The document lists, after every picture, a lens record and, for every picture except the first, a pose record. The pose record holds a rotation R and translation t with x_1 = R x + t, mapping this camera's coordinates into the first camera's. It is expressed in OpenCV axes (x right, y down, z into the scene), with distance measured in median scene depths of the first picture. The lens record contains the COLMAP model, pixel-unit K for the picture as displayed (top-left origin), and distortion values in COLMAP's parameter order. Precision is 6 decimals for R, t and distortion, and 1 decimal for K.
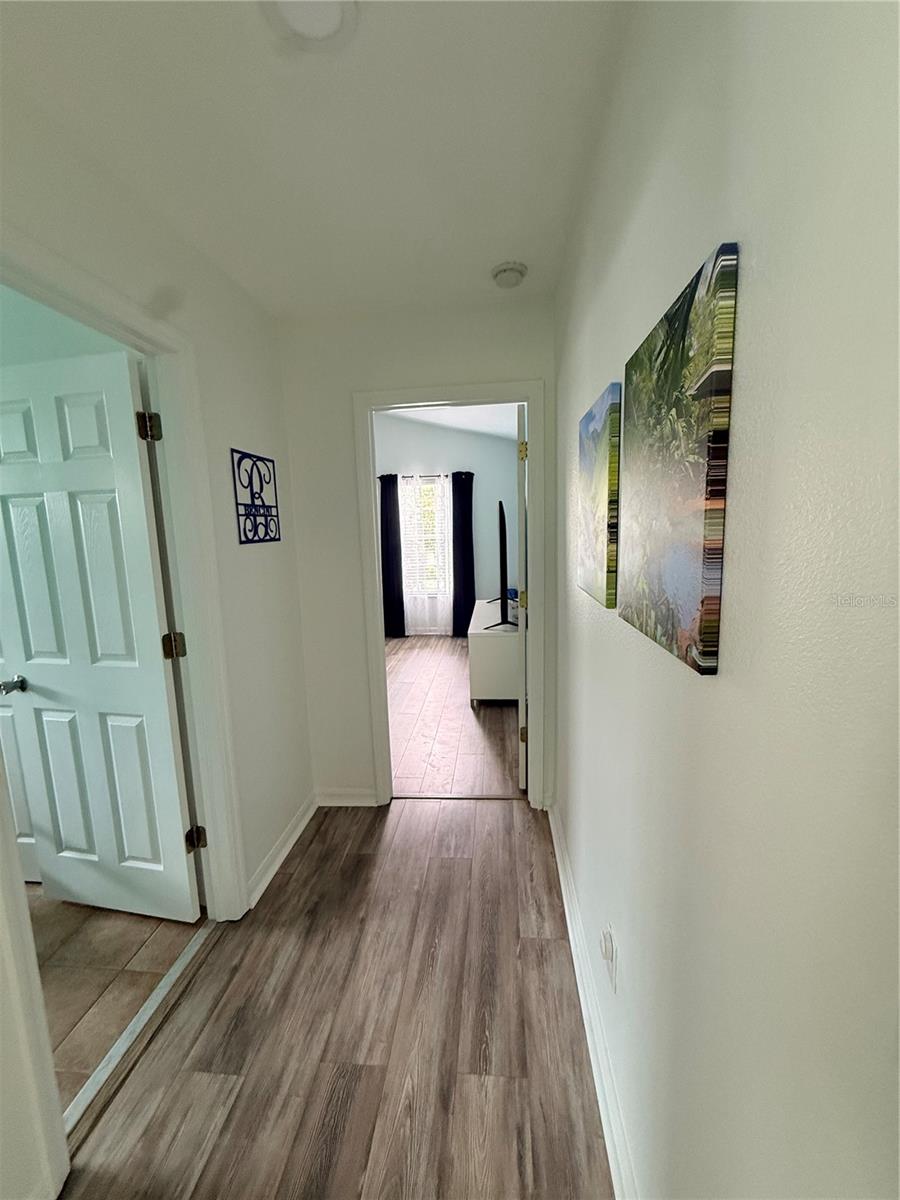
lens RADIAL K [[476.2, 0, 449.7], [0, 476.2, 601.1], [0, 0, 1]] dist [-0.002625, 0.000800]
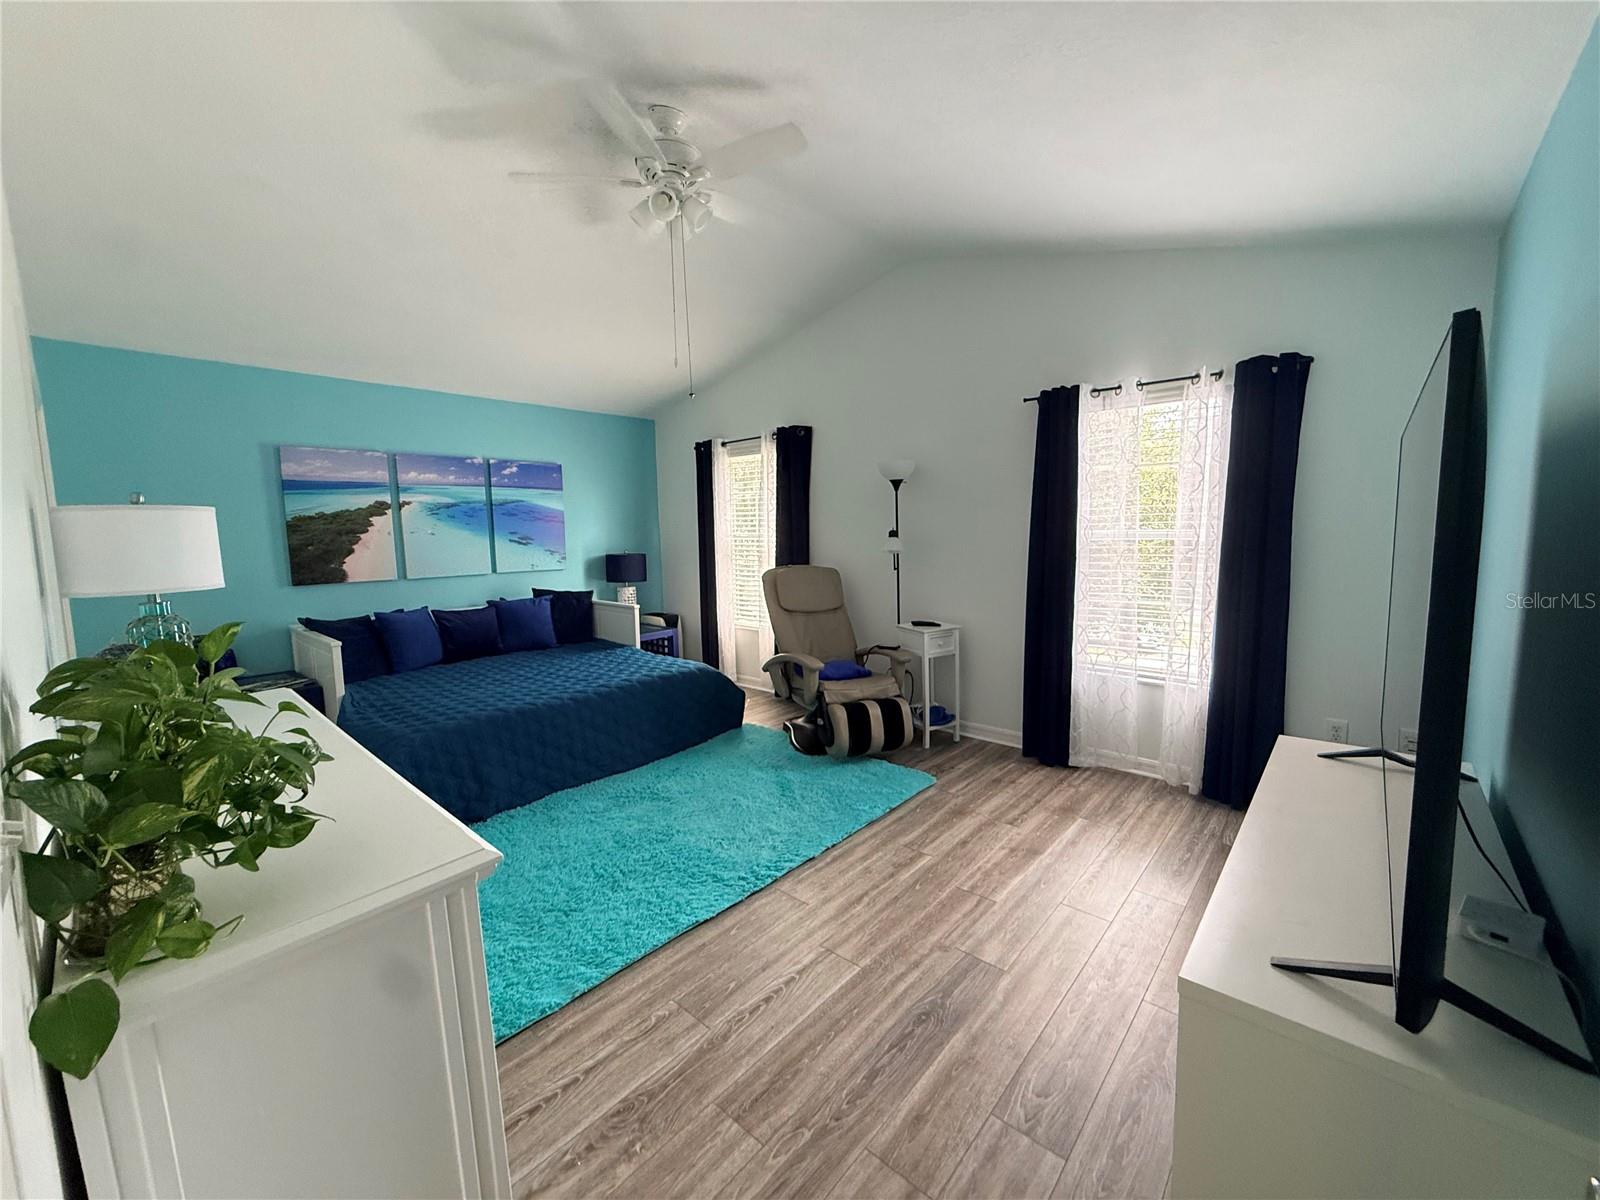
lens RADIAL K [[635.0, 0, 796.2], [0, 635.0, 606.2], [0, 0, 1]] dist [-0.002625, 0.000800]
pose [[0.807645, 0.081337, -0.584033, 0.030399], [-0.090476, 0.995806, 0.013567, -0.055667], [0.582687, 0.041884, 0.811617, 0.398546]]
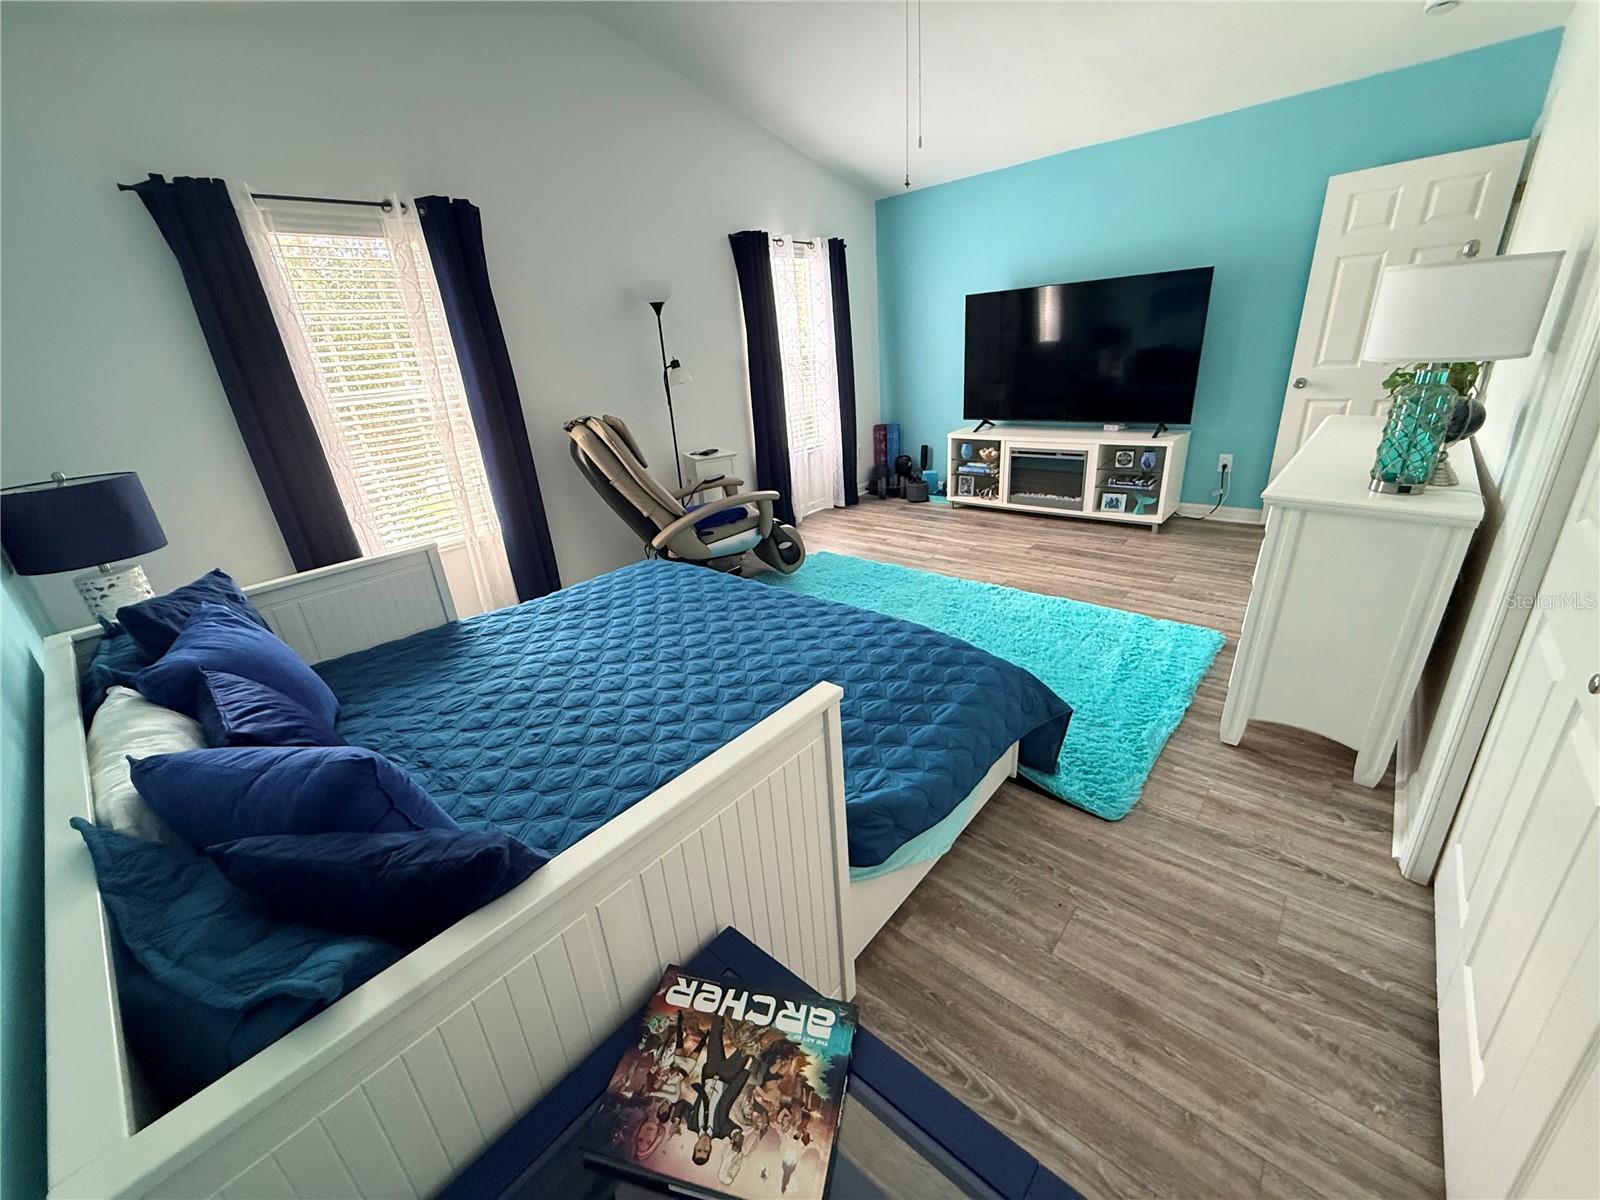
lens RADIAL K [[635.0, 0, 798.5], [0, 635.0, 593.5], [0, 0, 1]] dist [-0.002625, 0.000800]
pose [[0.578563, -0.323914, 0.748562, -0.750923], [0.182424, 0.945902, 0.268311, -0.061741], [-0.794976, -0.018679, 0.606353, 0.509009]]
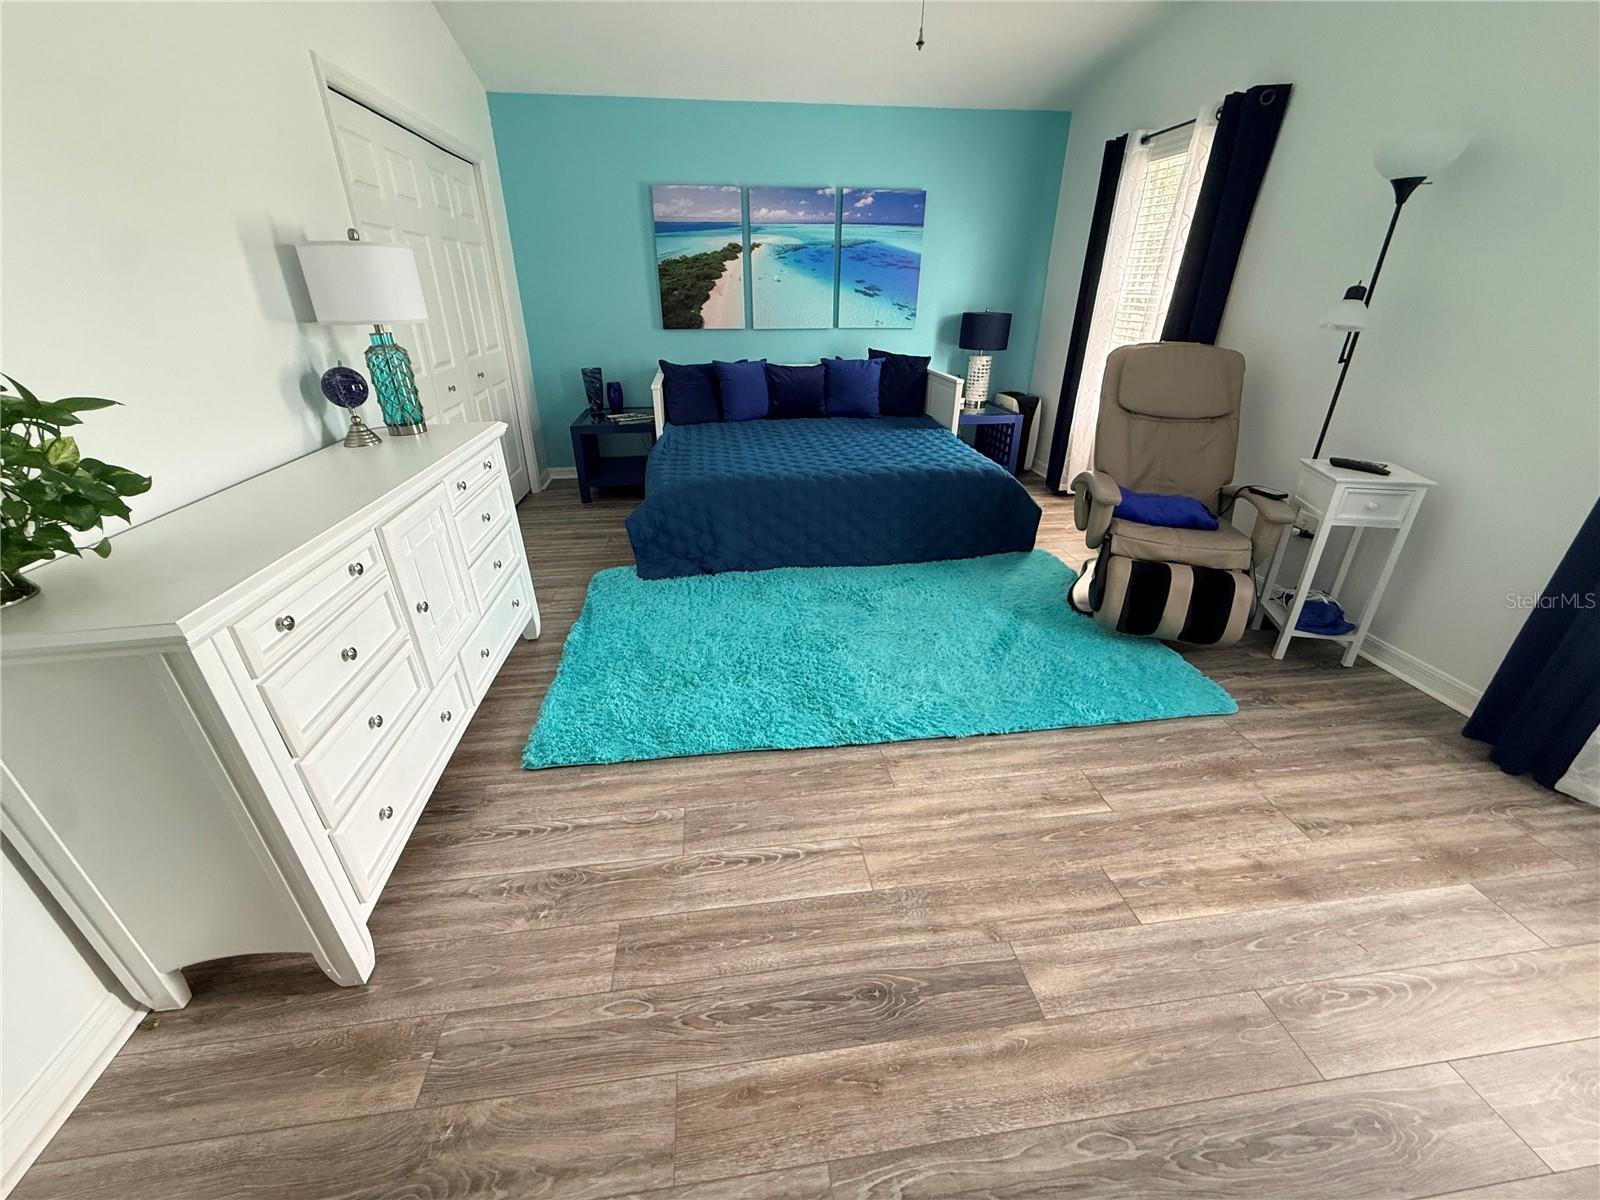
lens RADIAL K [[635.0, 0, 790.5], [0, 635.0, 602.1], [0, 0, 1]] dist [-0.002625, 0.000800]
pose [[0.225902, 0.455599, -0.861045, 0.043347], [-0.153771, 0.889489, 0.430307, -0.079208], [0.961937, 0.035197, 0.270996, 0.582680]]
